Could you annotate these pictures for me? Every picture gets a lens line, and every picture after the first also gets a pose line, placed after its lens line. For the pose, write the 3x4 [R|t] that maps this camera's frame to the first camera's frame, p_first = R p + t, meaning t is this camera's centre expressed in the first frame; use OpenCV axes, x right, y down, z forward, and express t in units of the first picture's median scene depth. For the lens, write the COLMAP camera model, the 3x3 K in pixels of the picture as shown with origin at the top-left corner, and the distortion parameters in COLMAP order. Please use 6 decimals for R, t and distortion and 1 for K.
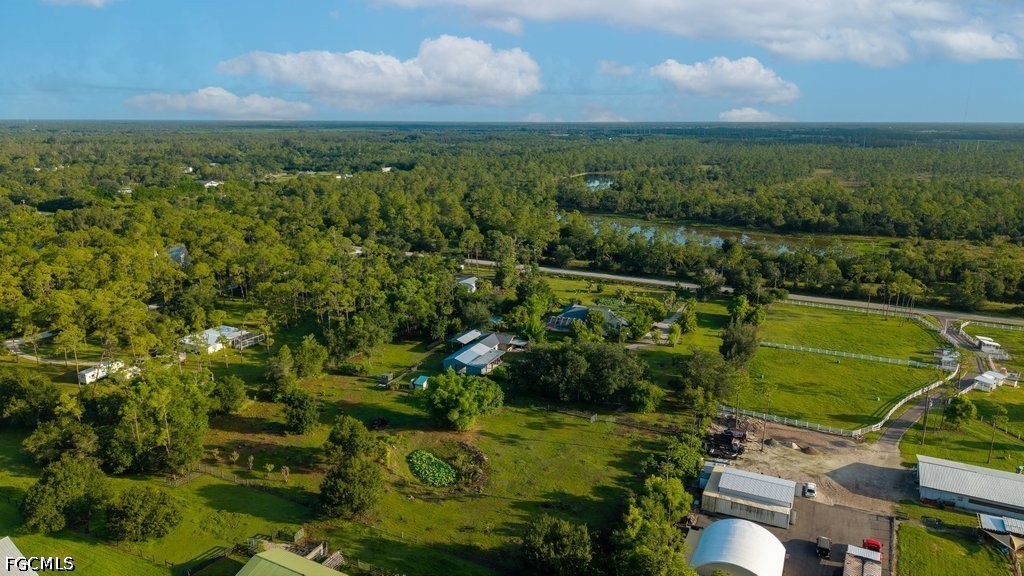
lens RADIAL K [[681.8, 0, 515.2], [0, 681.8, 288.9], [0, 0, 1]] dist [0.043589, -0.058592]
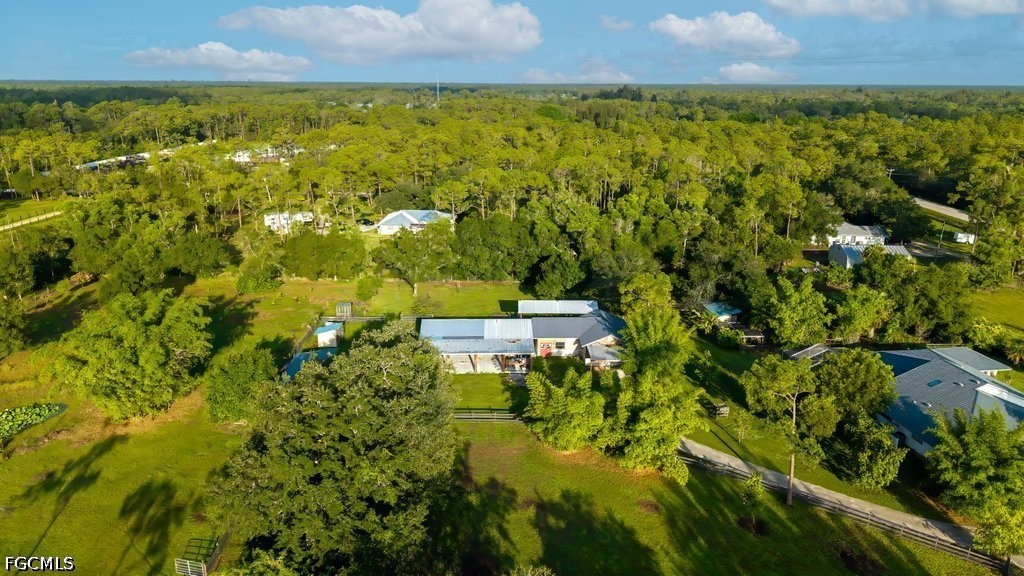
lens RADIAL K [[687.3, 0, 513.3], [0, 687.3, 280.8], [0, 0, 1]] dist [0.010605, -0.006148]
pose [[0.439940, 0.245882, -0.863710, 0.247471], [-0.216417, 0.962468, 0.163763, -0.014805], [0.871560, 0.114876, 0.476641, 0.561392]]
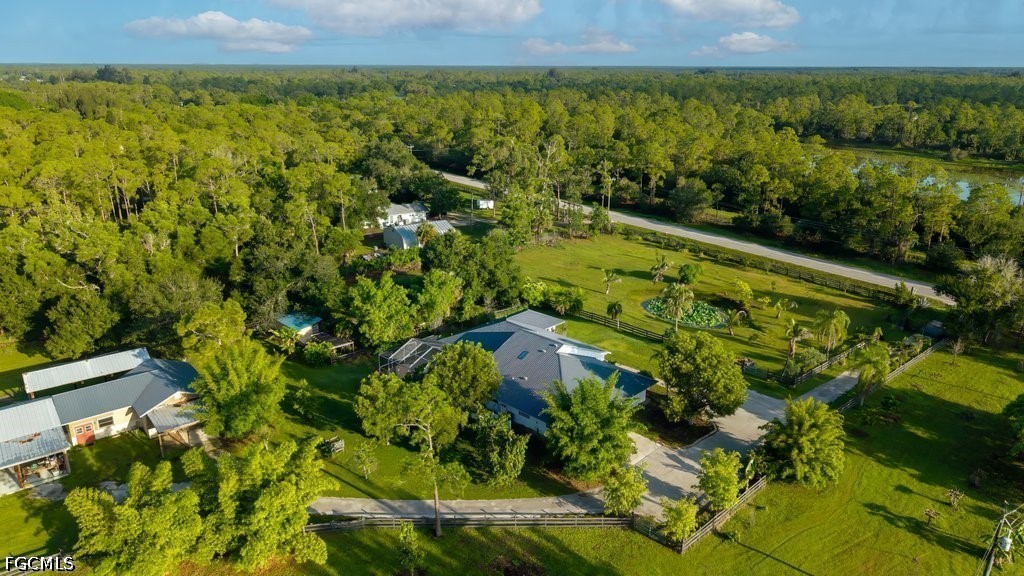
lens RADIAL K [[687.3, 0, 513.3], [0, 687.3, 280.8], [0, 0, 1]] dist [0.010605, -0.006148]
pose [[0.902021, 0.128348, -0.412170, 0.206277], [-0.103435, 0.991226, 0.082299, -0.020810], [0.419116, -0.031603, 0.907382, 0.581165]]
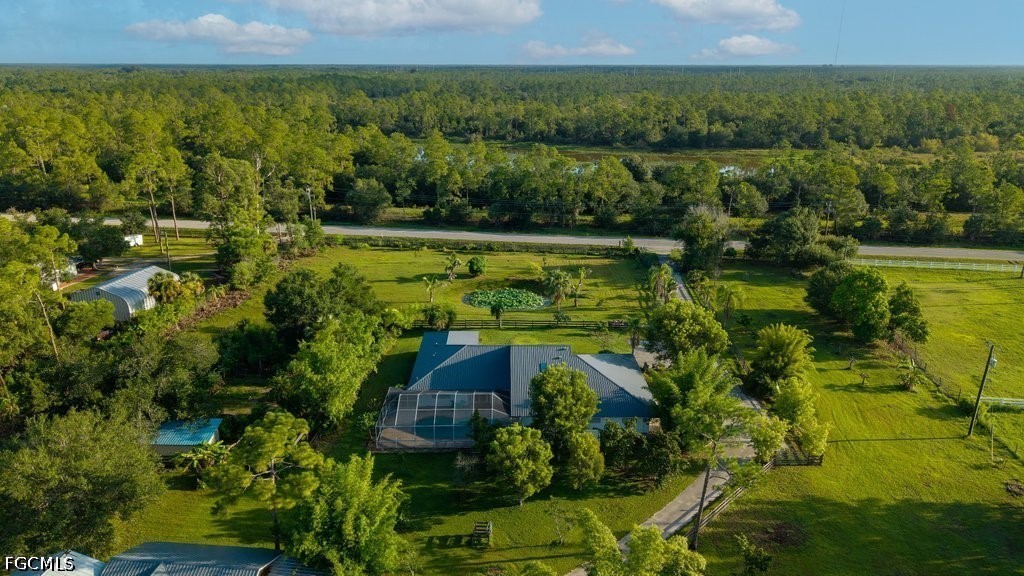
lens RADIAL K [[681.8, 0, 515.2], [0, 681.8, 288.9], [0, 0, 1]] dist [0.043589, -0.058592]
pose [[0.945248, -0.102835, 0.309728, 0.012517], [0.079188, 0.992967, 0.088010, -0.023603], [-0.316601, -0.058665, 0.946743, 0.586680]]
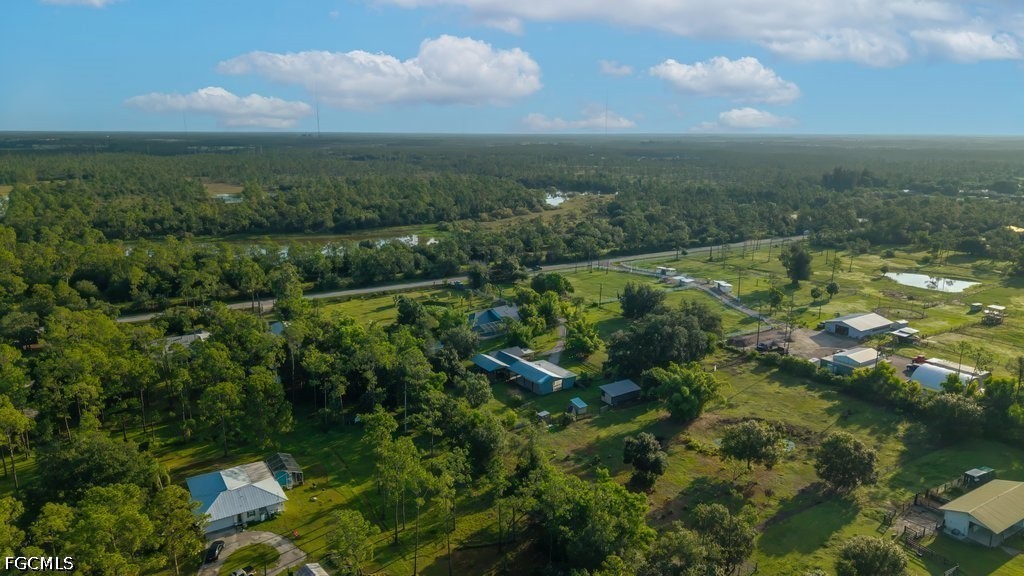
lens RADIAL K [[687.3, 0, 513.3], [0, 687.3, 280.8], [0, 0, 1]] dist [0.010605, -0.006148]
pose [[0.508122, -0.184540, 0.841283, -0.602115], [0.206577, 0.974377, 0.088966, -0.080331], [-0.836145, 0.128585, 0.533224, 0.365398]]
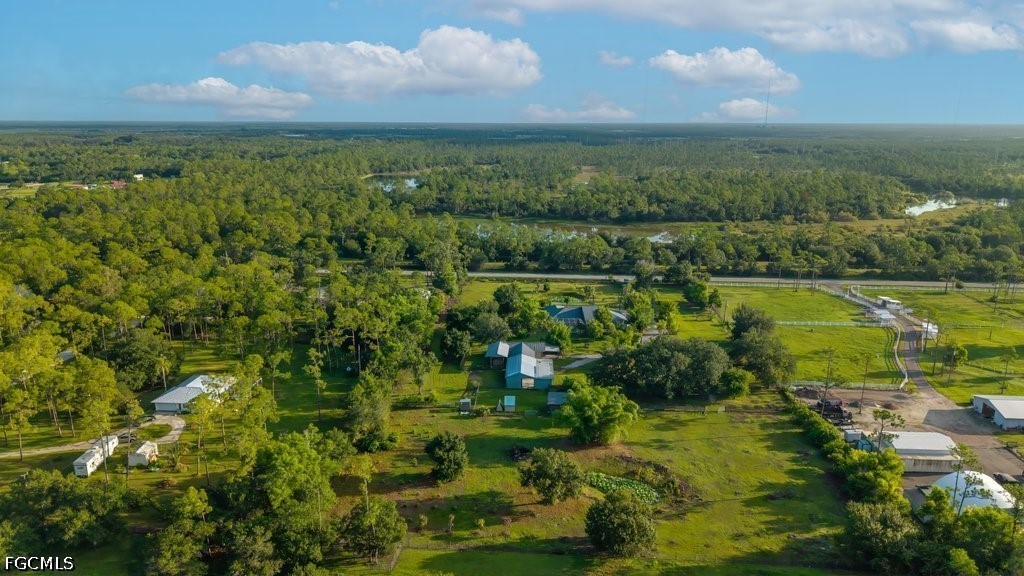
lens RADIAL K [[681.8, 0, 515.2], [0, 681.8, 288.9], [0, 0, 1]] dist [0.043589, -0.058592]
pose [[0.920399, -0.093015, 0.379755, -0.304377], [0.093338, 0.995479, 0.017607, -0.021311], [-0.379676, 0.019240, 0.924919, 0.089660]]
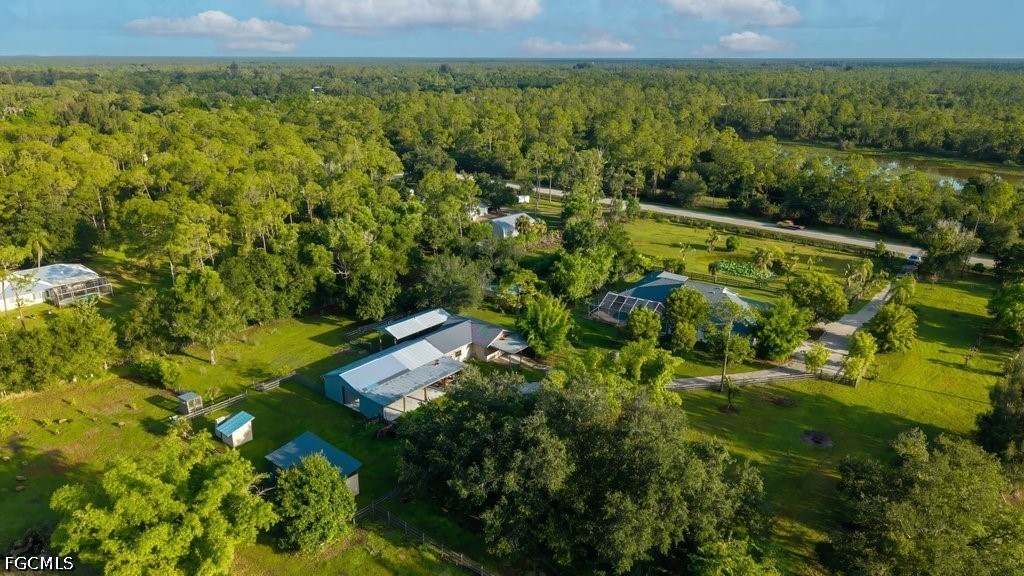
lens RADIAL K [[687.3, 0, 513.3], [0, 687.3, 280.8], [0, 0, 1]] dist [0.010605, -0.006148]
pose [[0.965928, 0.077831, -0.246832, 0.094438], [-0.060022, 0.995075, 0.078883, -0.004799], [0.251756, -0.061380, 0.965842, 0.397359]]
